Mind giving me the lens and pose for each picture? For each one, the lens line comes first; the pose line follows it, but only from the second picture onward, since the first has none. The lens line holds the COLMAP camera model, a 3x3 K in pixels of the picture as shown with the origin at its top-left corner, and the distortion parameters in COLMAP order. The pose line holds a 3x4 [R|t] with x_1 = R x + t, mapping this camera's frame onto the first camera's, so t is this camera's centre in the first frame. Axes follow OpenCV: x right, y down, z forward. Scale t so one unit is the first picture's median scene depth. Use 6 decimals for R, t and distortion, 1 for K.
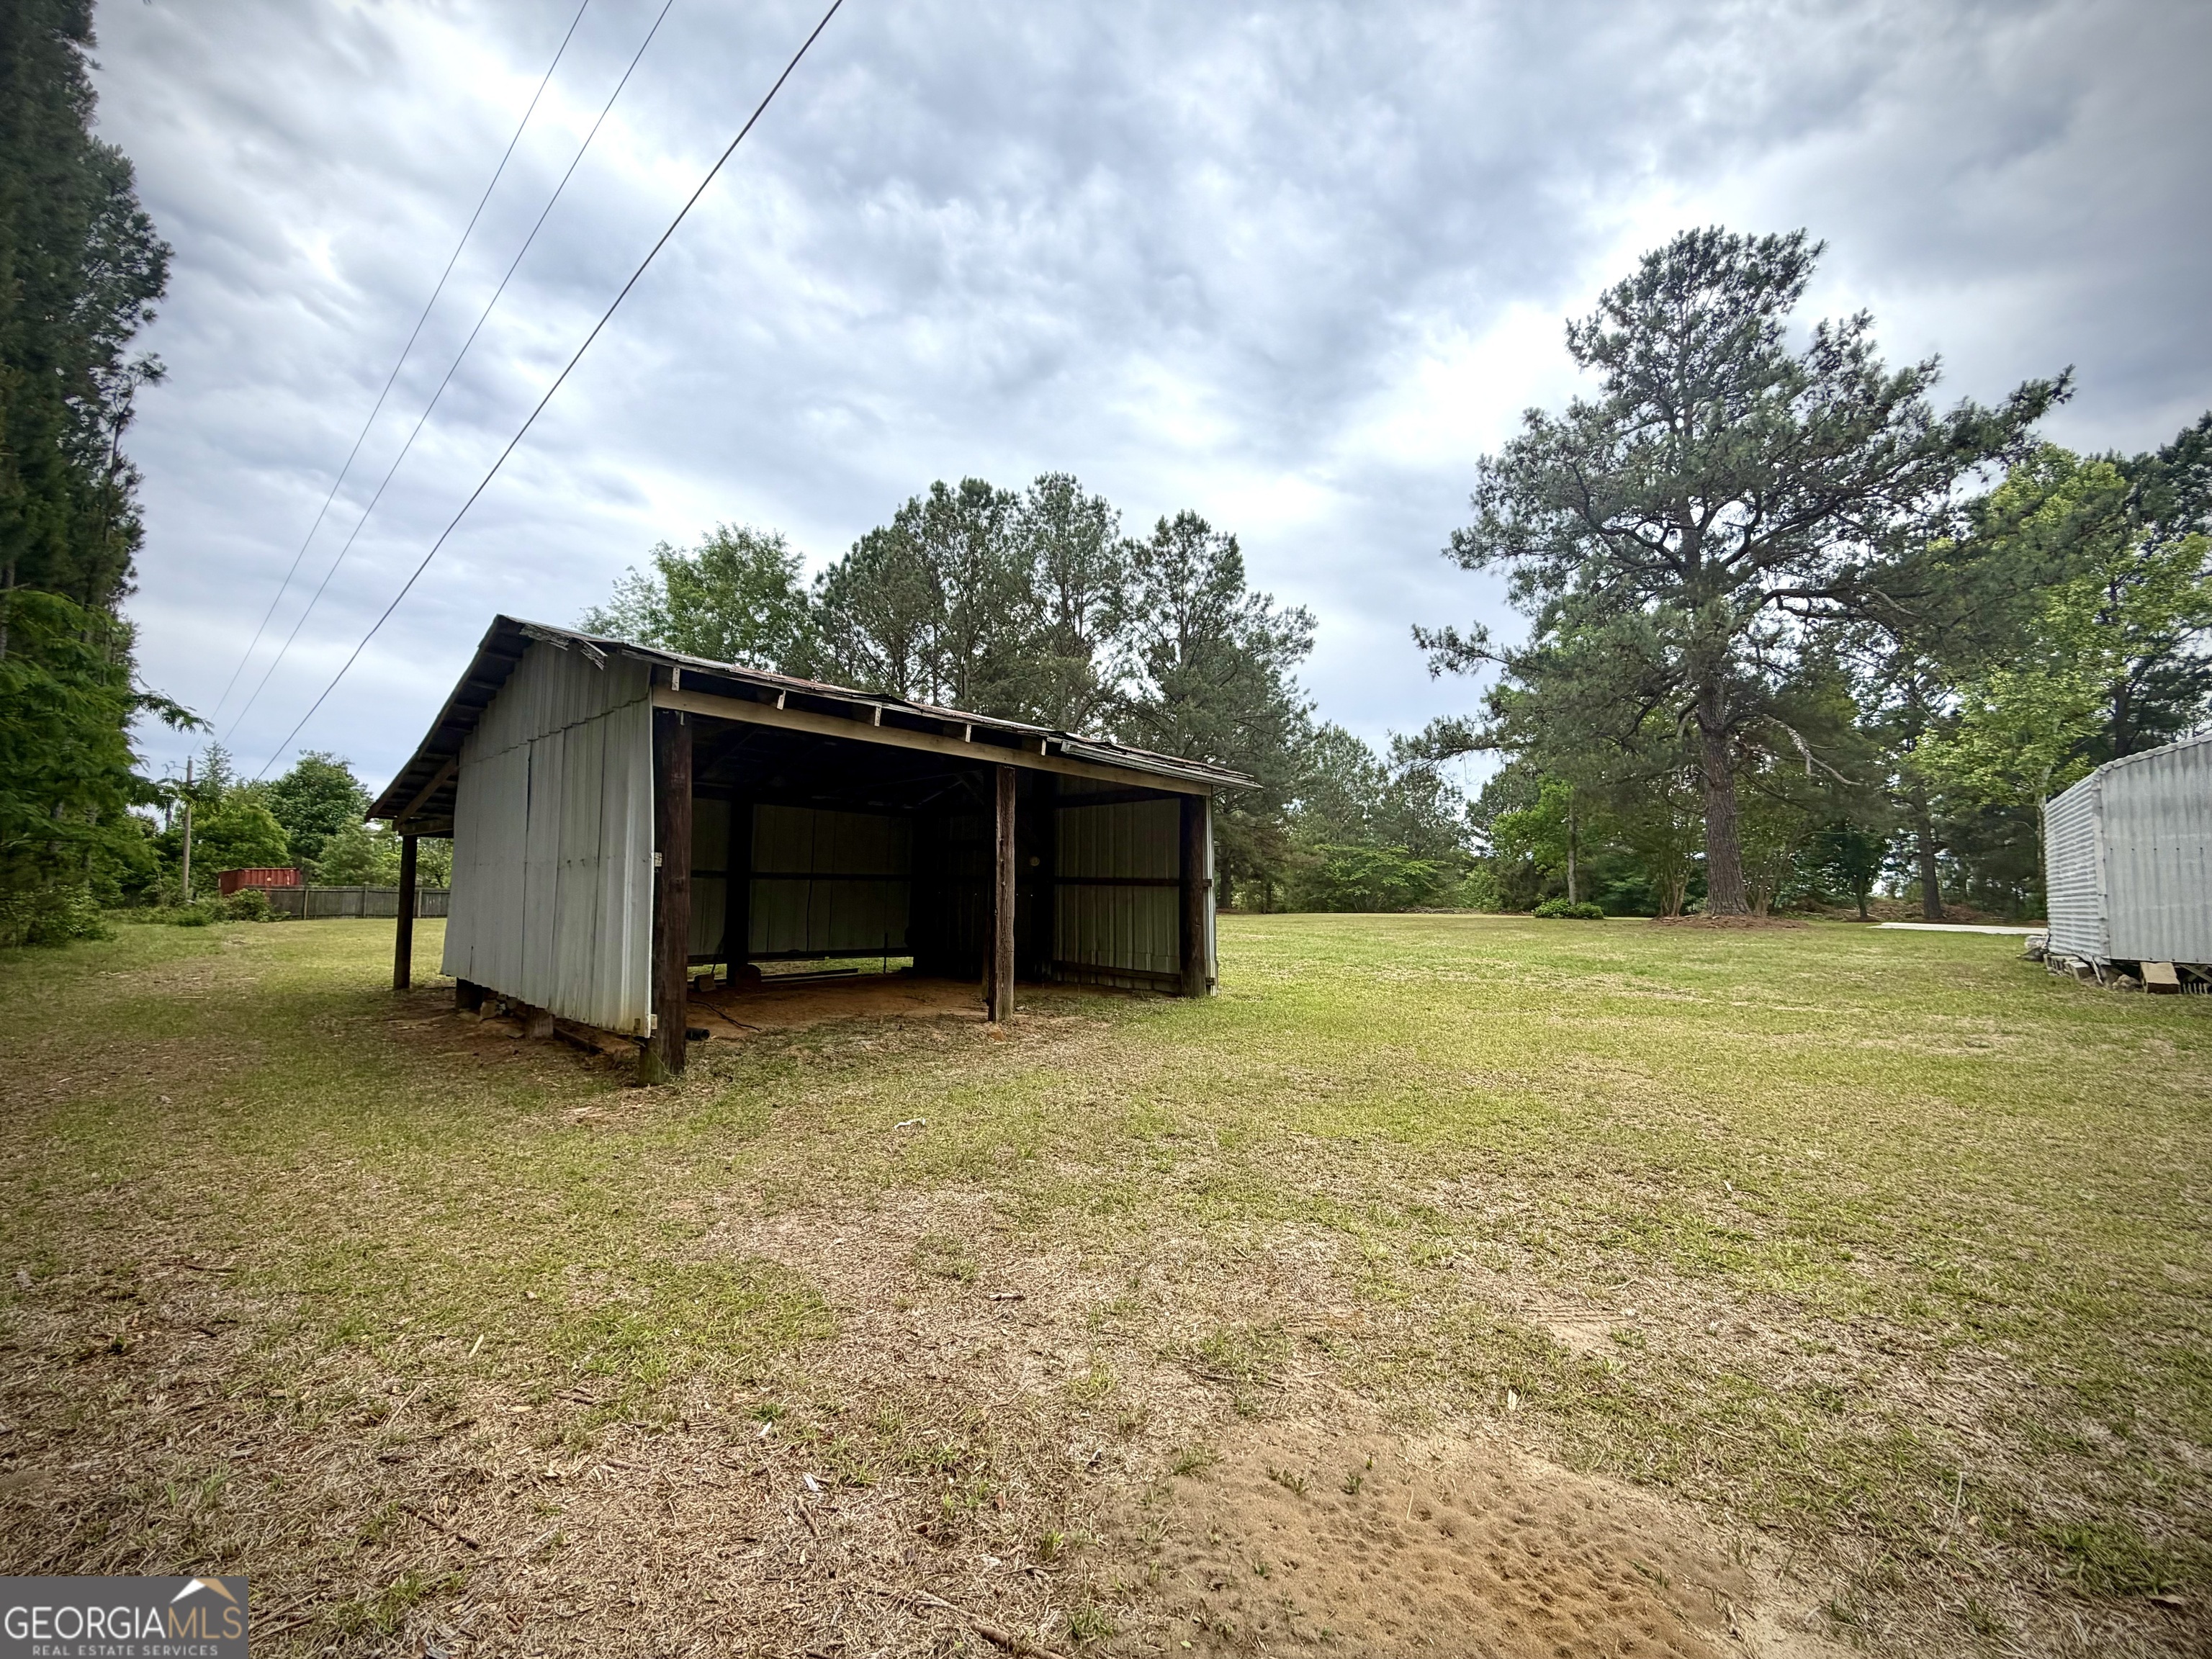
lens RADIAL K [[875.1, 0, 1105.8], [0, 875.1, 820.5], [0, 0, 1]] dist [-0.007565, 0.000255]
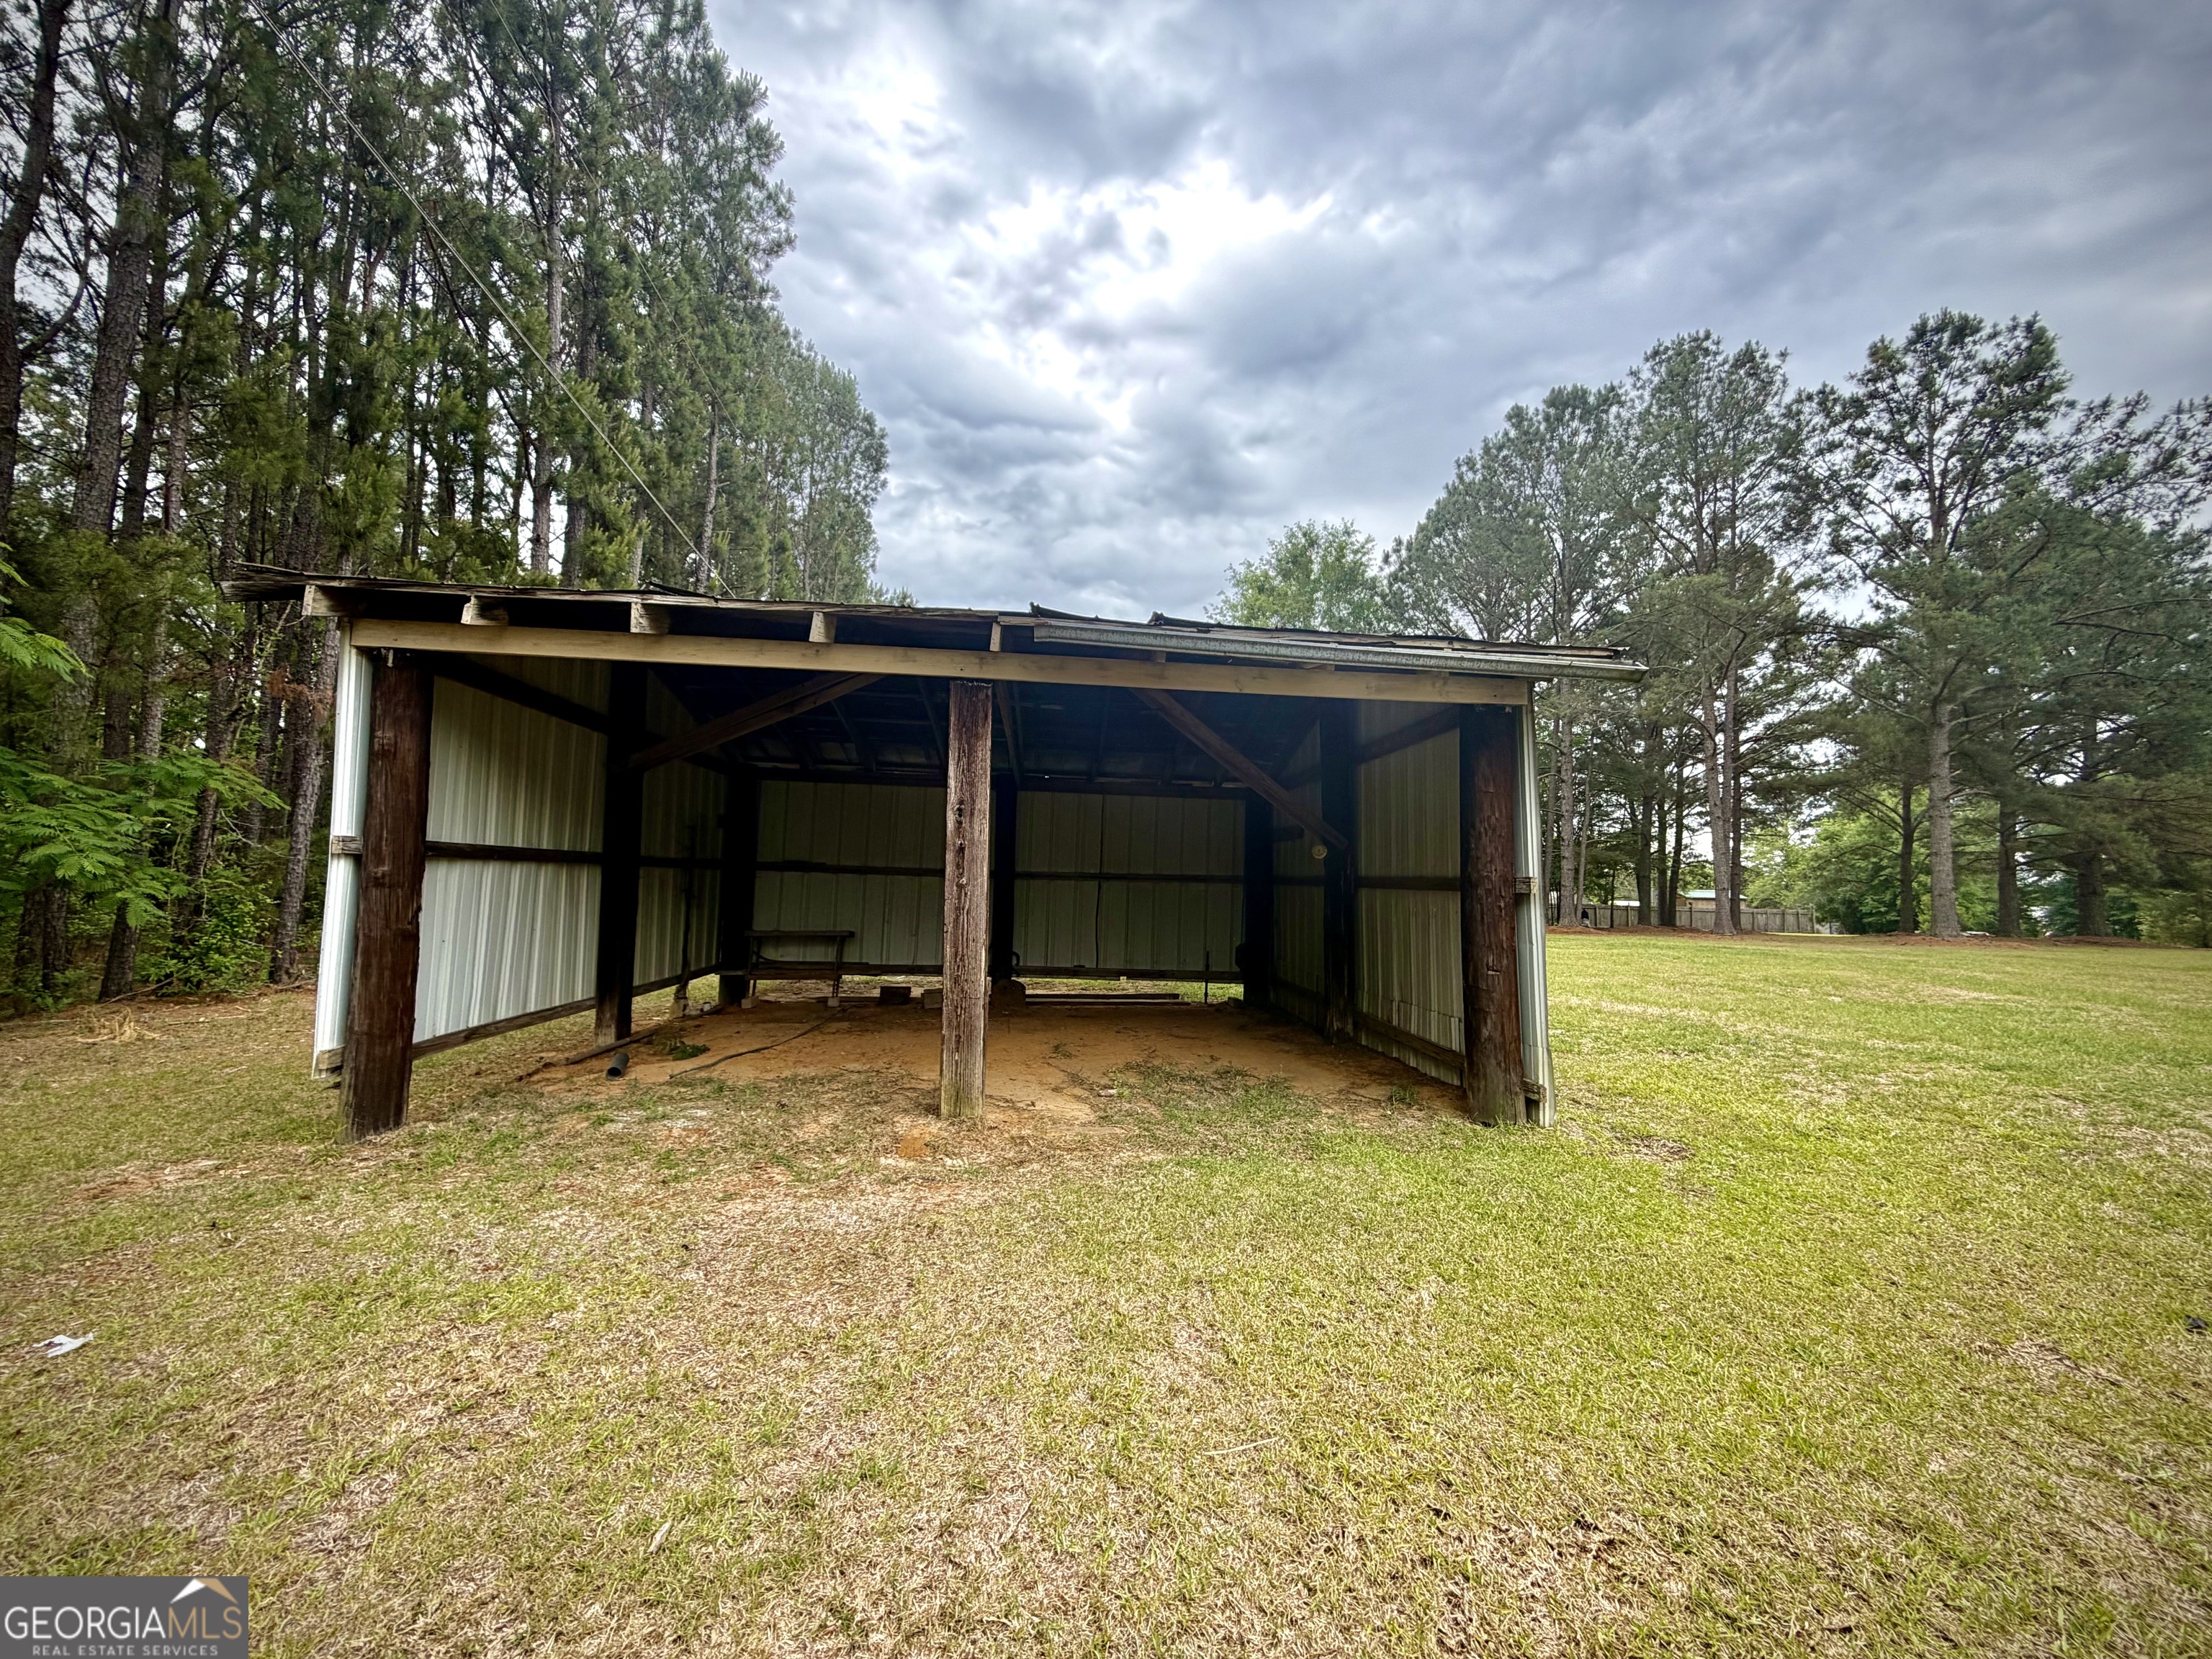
lens RADIAL K [[875.1, 0, 1105.8], [0, 875.1, 820.5], [0, 0, 1]] dist [-0.007565, 0.000255]
pose [[0.728880, -0.042835, -0.683300, 0.072545], [0.035625, 0.999062, -0.024628, 0.010109], [0.683714, -0.006392, 0.729722, 0.129198]]
